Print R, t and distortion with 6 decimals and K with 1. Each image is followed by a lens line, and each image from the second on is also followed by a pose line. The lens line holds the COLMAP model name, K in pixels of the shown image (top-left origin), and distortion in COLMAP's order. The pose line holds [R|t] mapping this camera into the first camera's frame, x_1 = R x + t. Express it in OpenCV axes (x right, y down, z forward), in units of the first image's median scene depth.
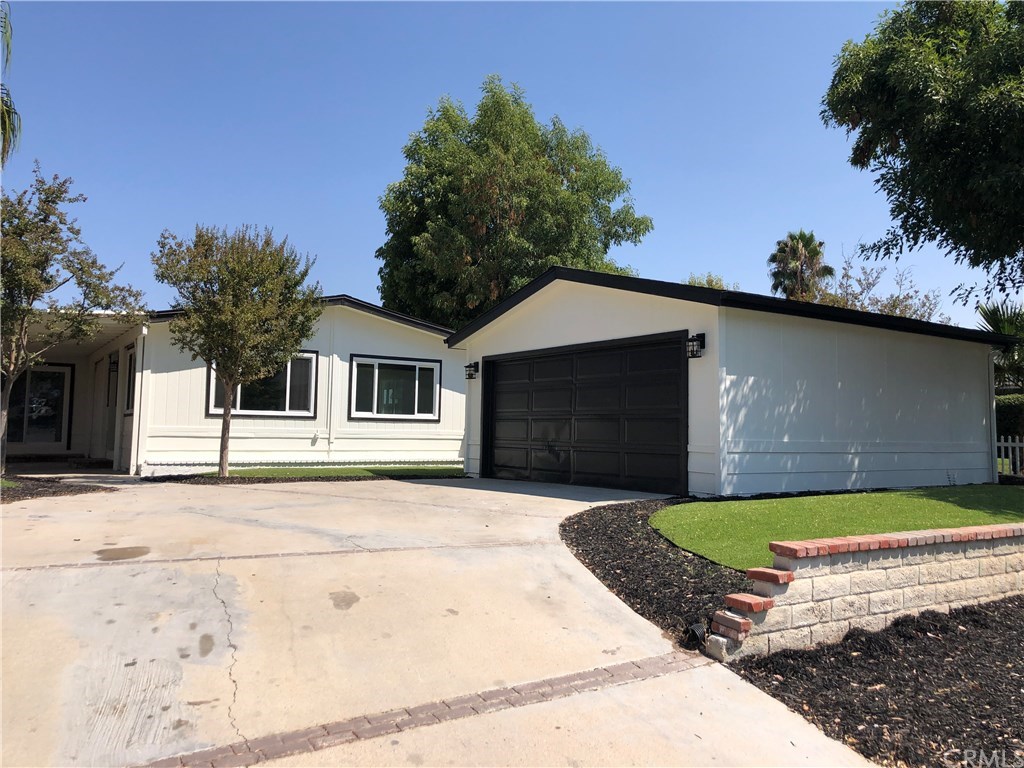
lens RADIAL K [[841.0, 0, 510.9], [0, 841.0, 377.2], [0, 0, 1]] dist [0.054739, -0.062388]
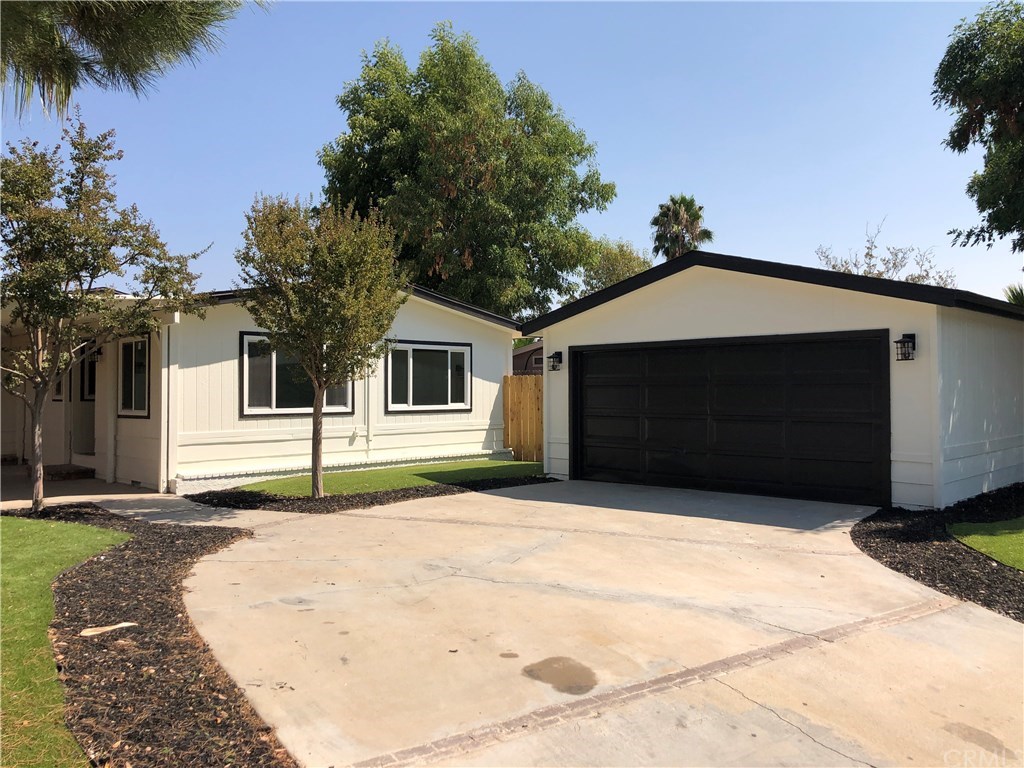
lens RADIAL K [[841.0, 0, 508.3], [0, 841.0, 377.4], [0, 0, 1]] dist [0.054739, -0.062388]
pose [[0.978359, -0.017455, 0.206175, -0.259285], [0.005968, 0.998401, 0.056205, -0.038304], [-0.206827, -0.053758, 0.976900, 0.114984]]
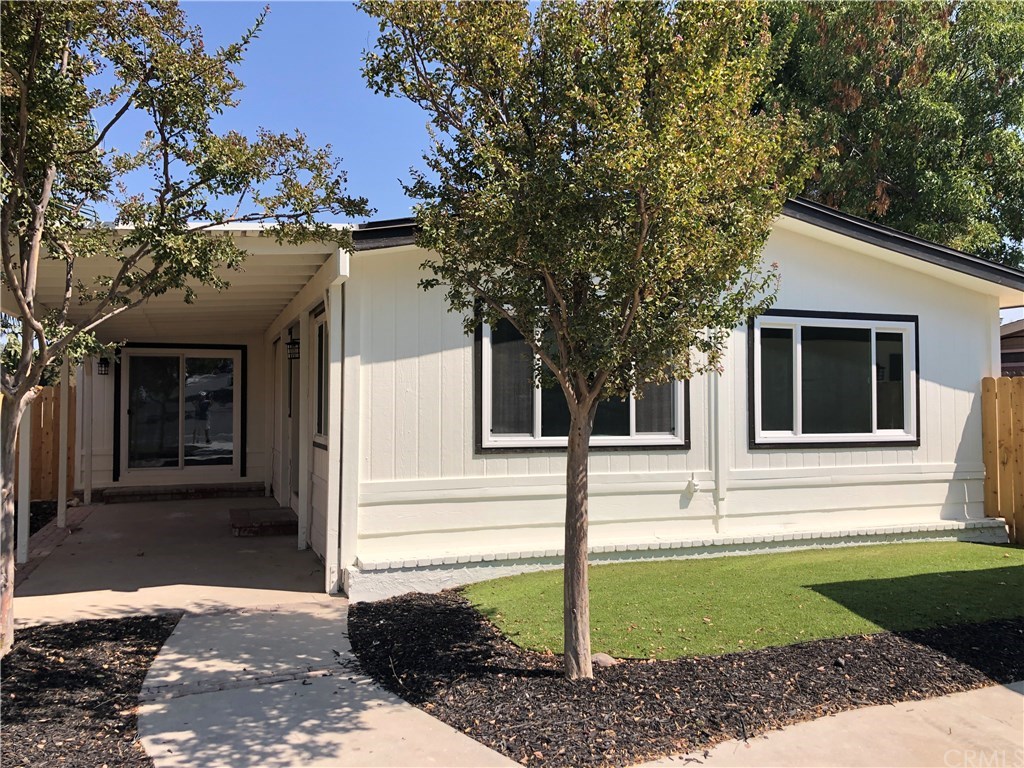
lens RADIAL K [[841.0, 0, 514.7], [0, 841.0, 368.3], [0, 0, 1]] dist [0.054739, -0.062388]
pose [[0.978038, -0.023480, -0.207101, -0.232582], [0.029288, 0.999258, 0.025019, -0.010680], [0.206360, -0.030535, 0.978000, 0.533523]]
